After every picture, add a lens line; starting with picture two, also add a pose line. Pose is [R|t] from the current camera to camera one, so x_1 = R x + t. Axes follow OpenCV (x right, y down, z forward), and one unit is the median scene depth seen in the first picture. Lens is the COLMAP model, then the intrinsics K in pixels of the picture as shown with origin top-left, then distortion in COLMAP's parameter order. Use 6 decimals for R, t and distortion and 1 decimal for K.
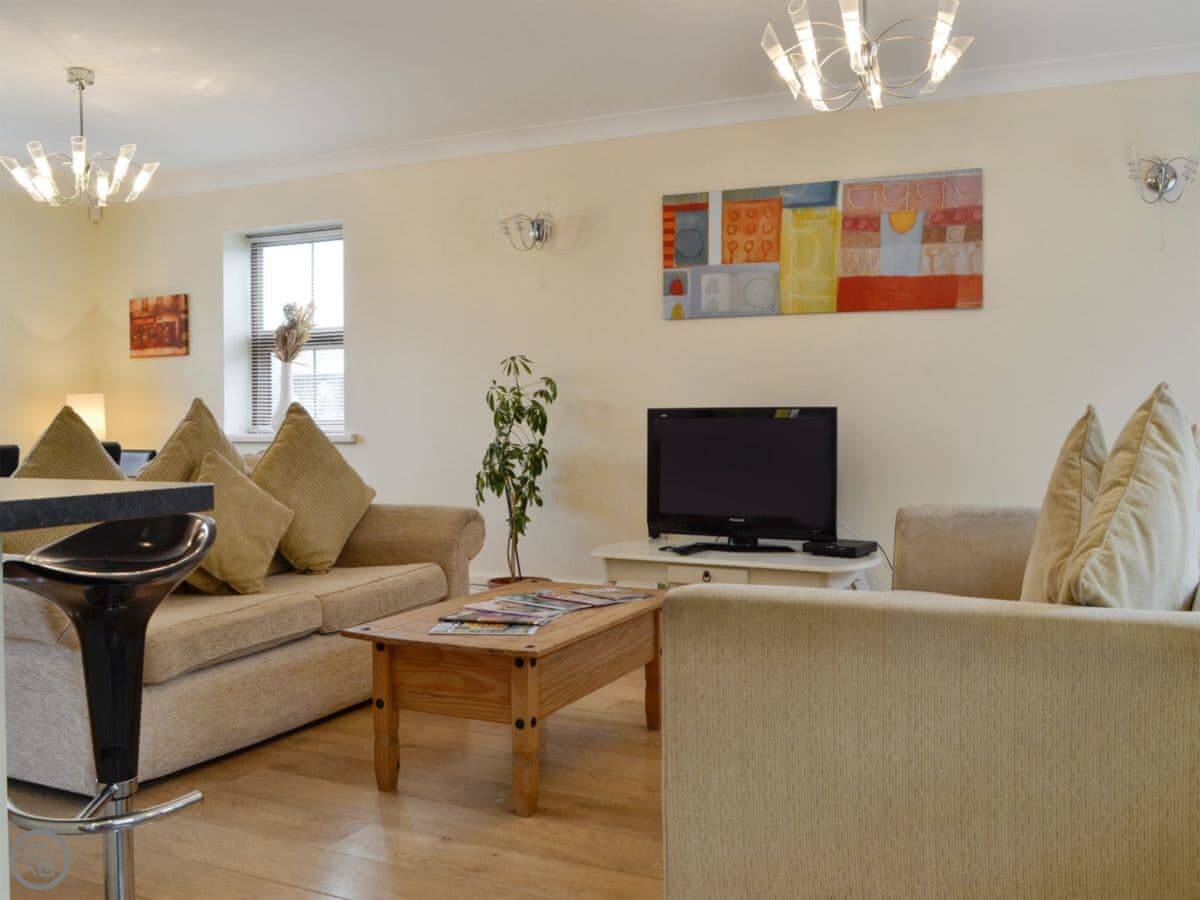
lens RADIAL K [[1044.6, 0, 599.1], [0, 1044.6, 476.3], [0, 0, 1]] dist [-0.027875, 0.002564]
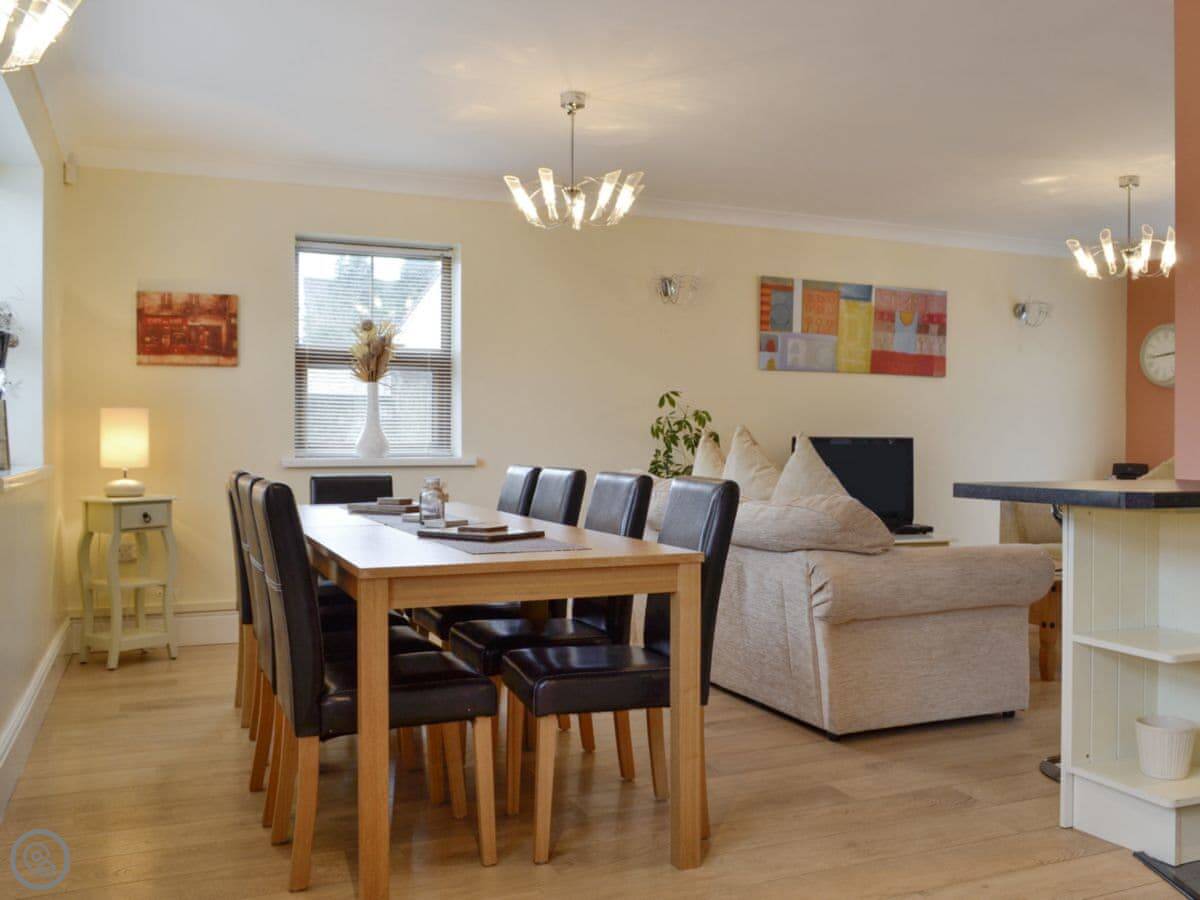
lens RADIAL K [[1078.3, 0, 600.0], [0, 1078.3, 450.0], [0, 0, 1]] dist [-0.003142, 0.006552]
pose [[0.673380, 0.005217, 0.739278, -1.118786], [0.039200, 0.998316, -0.042751, 0.000422], [-0.738256, 0.057768, 0.672042, 0.257177]]
